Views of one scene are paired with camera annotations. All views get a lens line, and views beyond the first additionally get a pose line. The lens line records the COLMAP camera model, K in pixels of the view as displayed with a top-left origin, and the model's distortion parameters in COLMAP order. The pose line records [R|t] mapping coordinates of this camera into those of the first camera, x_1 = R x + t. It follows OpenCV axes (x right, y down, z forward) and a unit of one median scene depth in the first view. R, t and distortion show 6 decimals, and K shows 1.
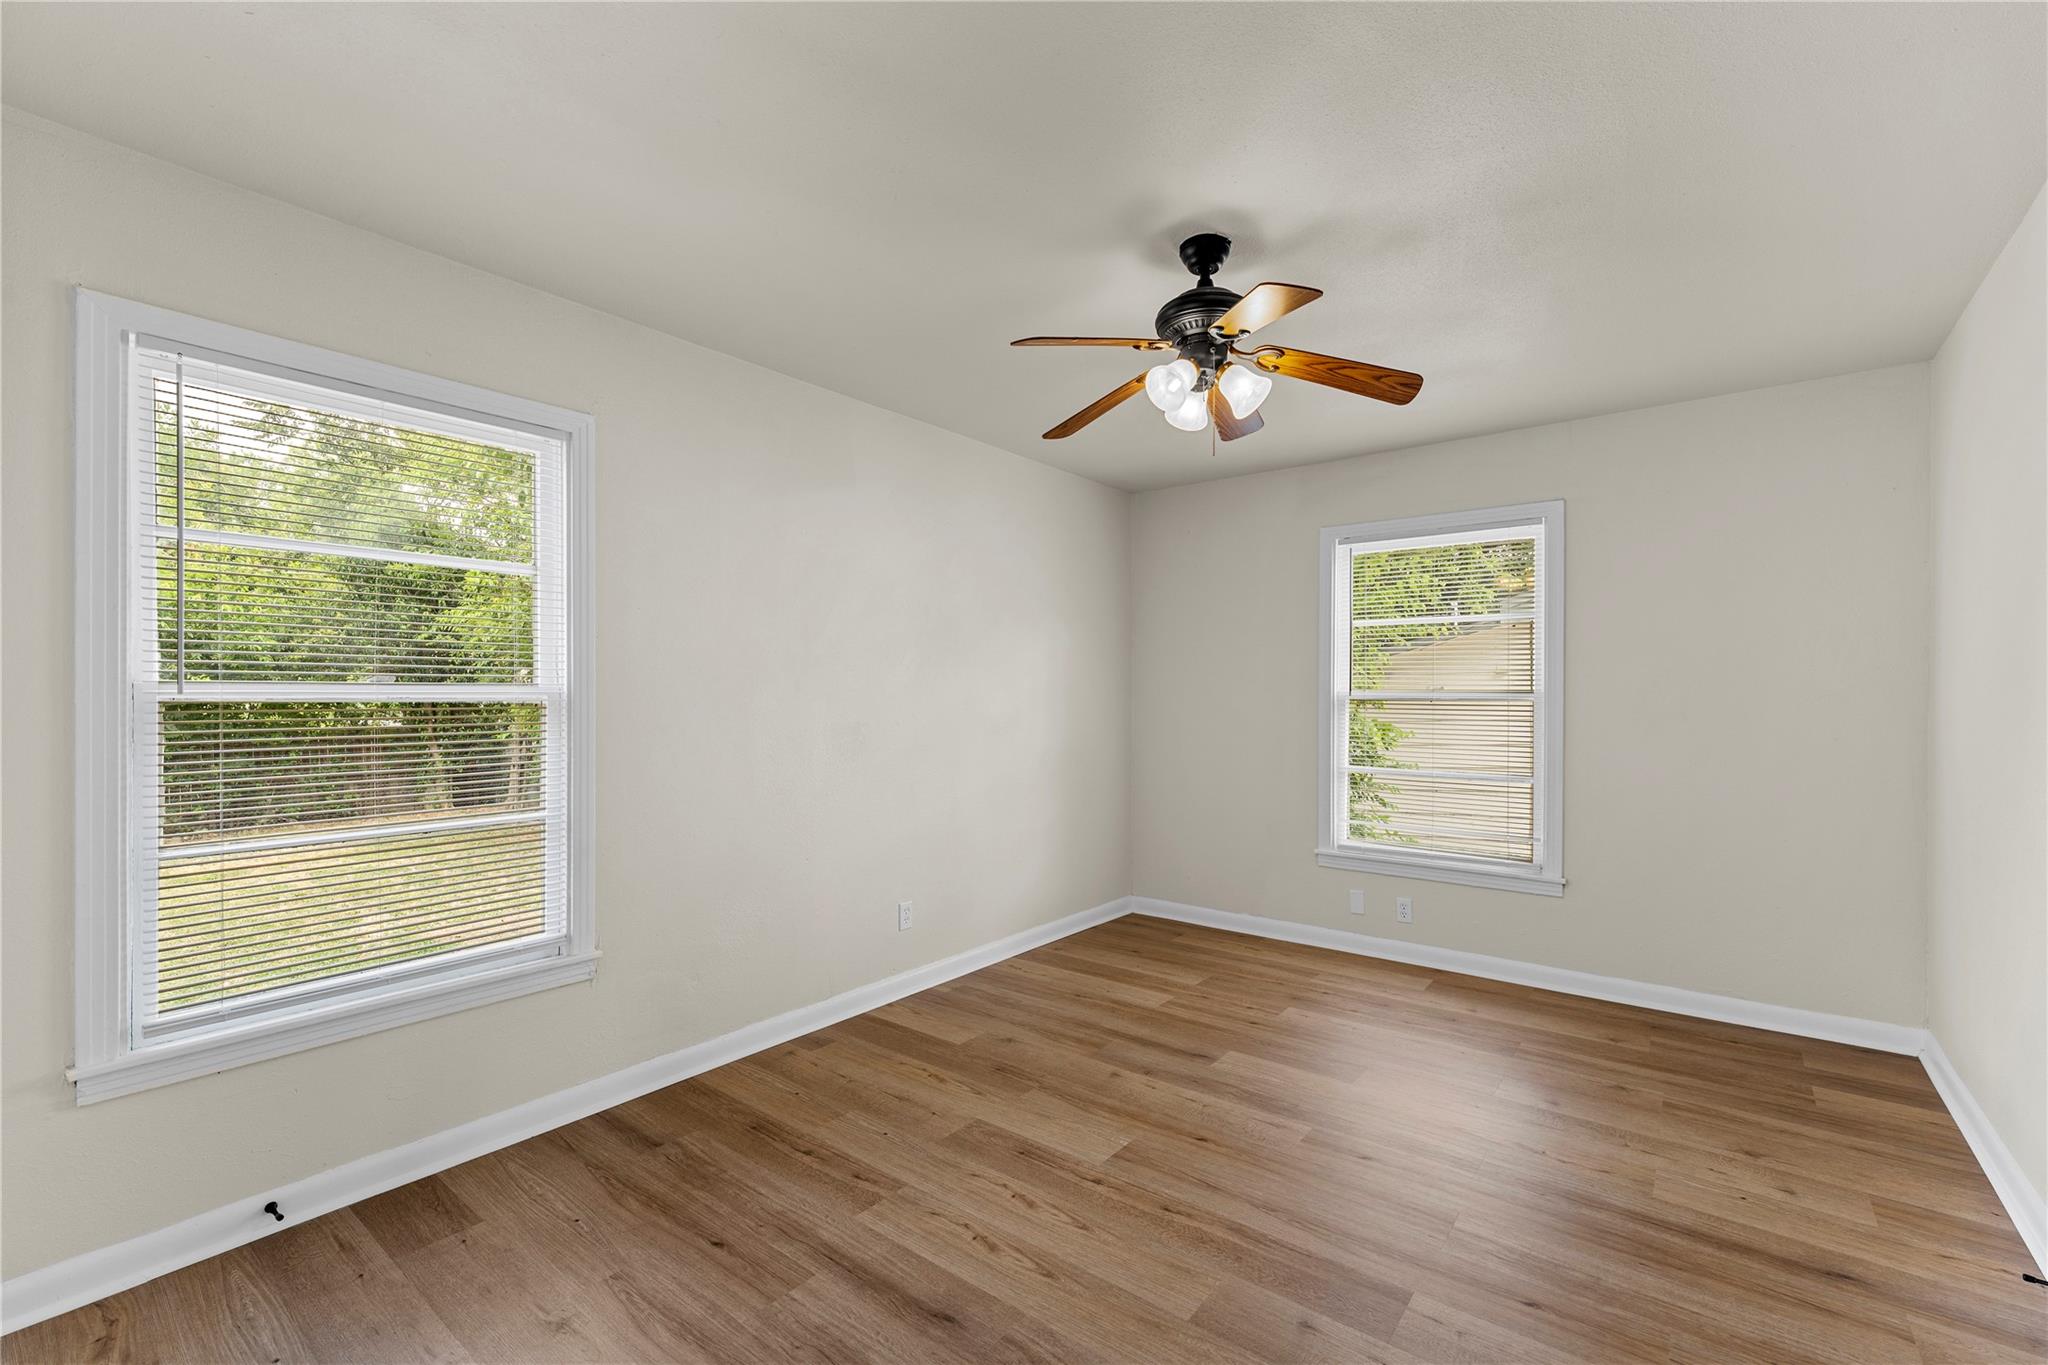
lens RADIAL K [[861.0, 0, 1024.7], [0, 861.0, 690.4], [0, 0, 1]] dist [-0.000019, -0.000081]
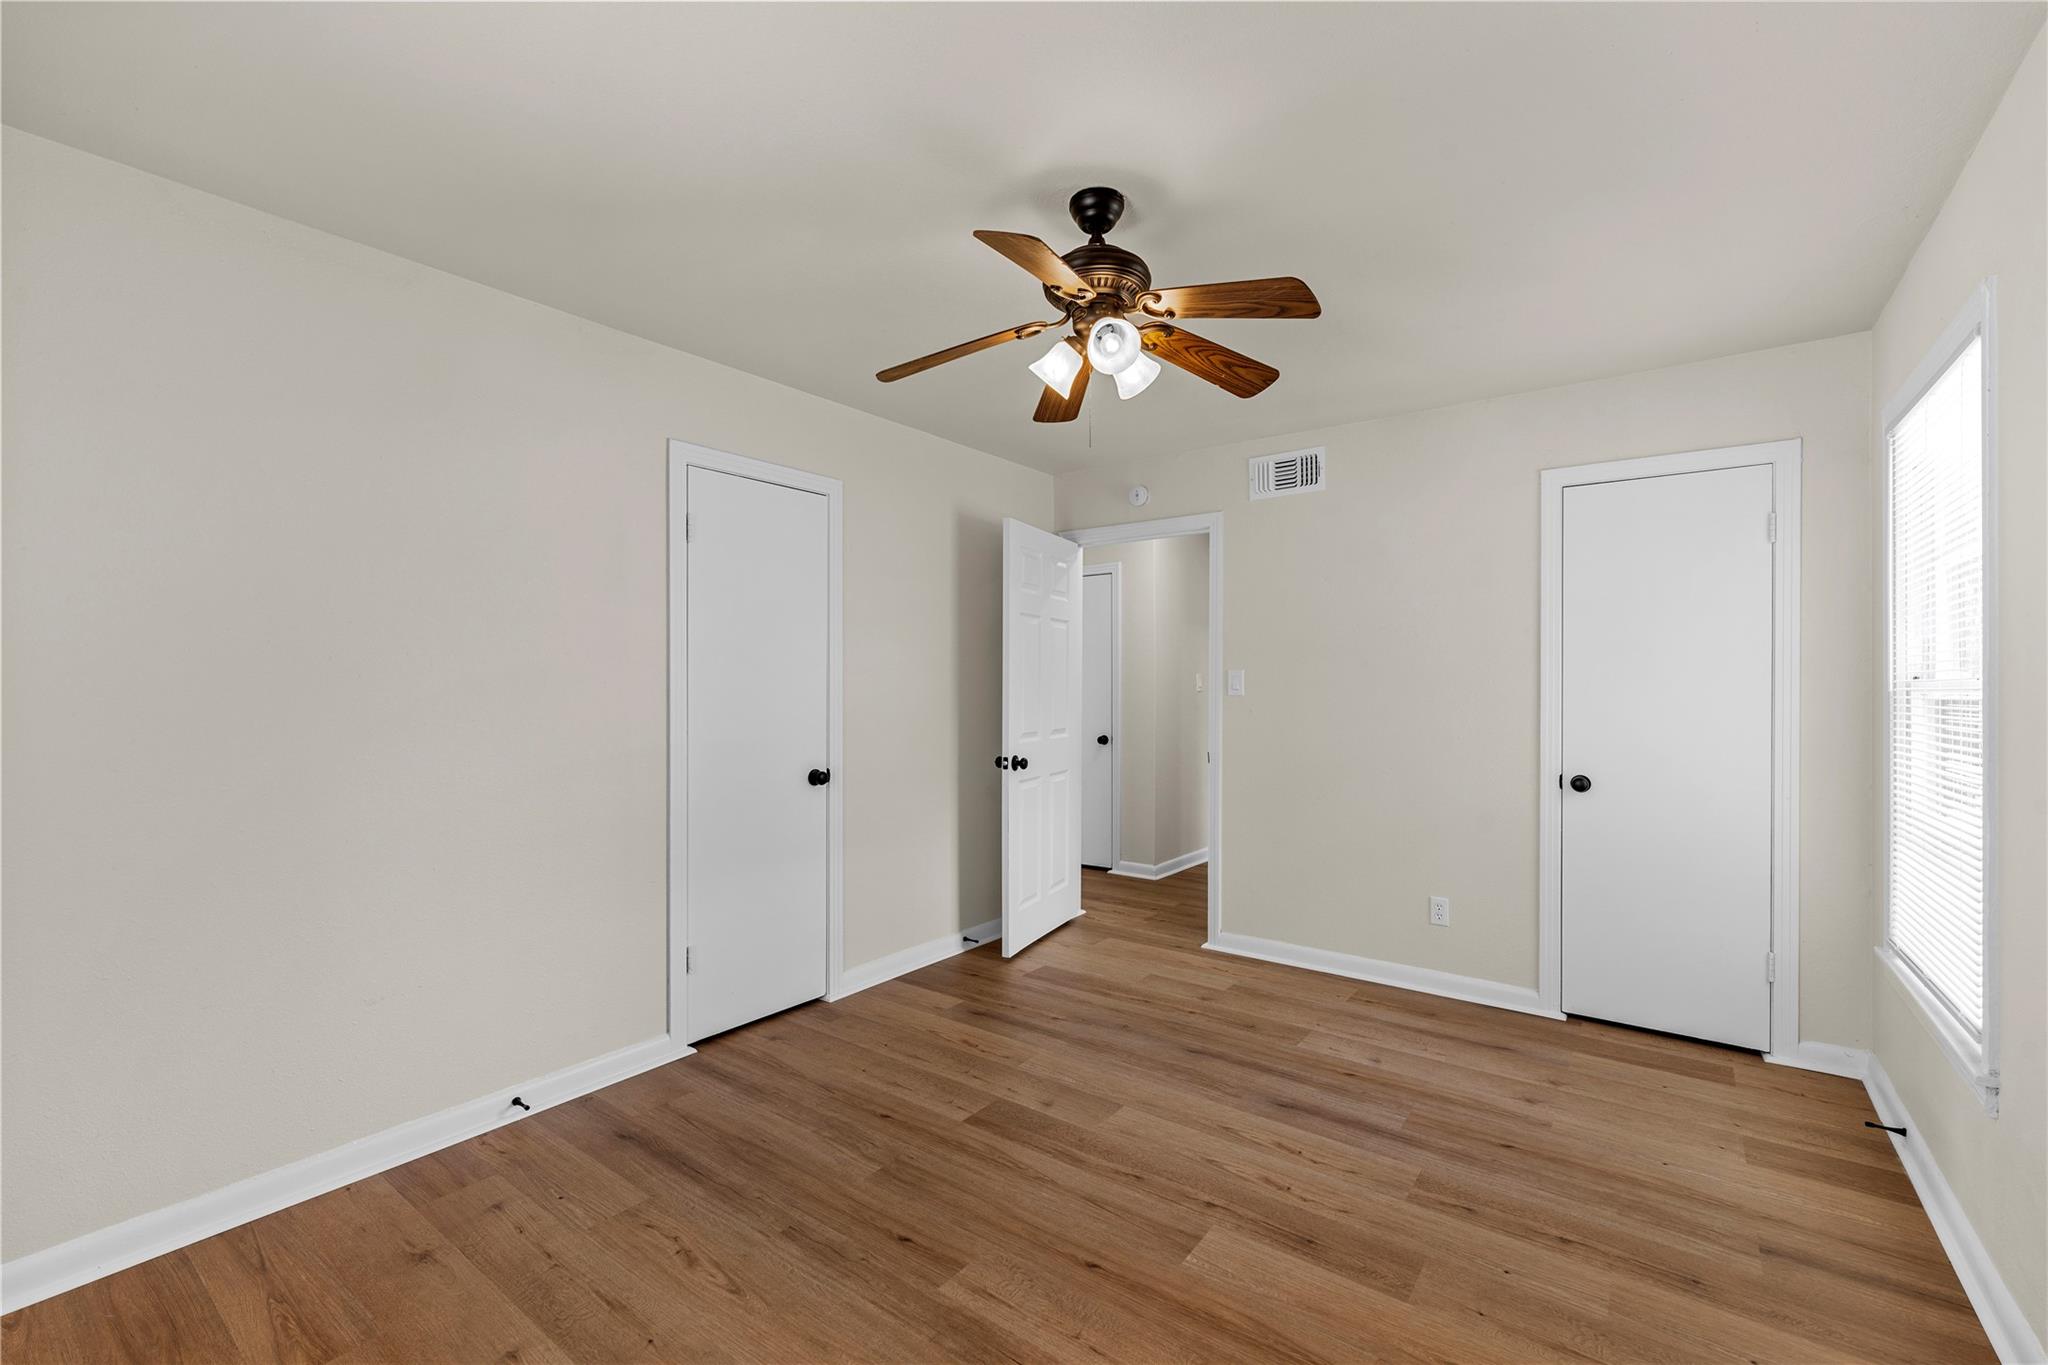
lens RADIAL K [[861.0, 0, 1024.7], [0, 861.0, 690.4], [0, 0, 1]] dist [-0.000019, -0.000081]
pose [[-0.999556, -0.001340, -0.029749, 0.326894], [-0.001421, 0.999995, 0.002700, -0.000088], [0.029746, 0.002741, -0.999554, 1.995943]]
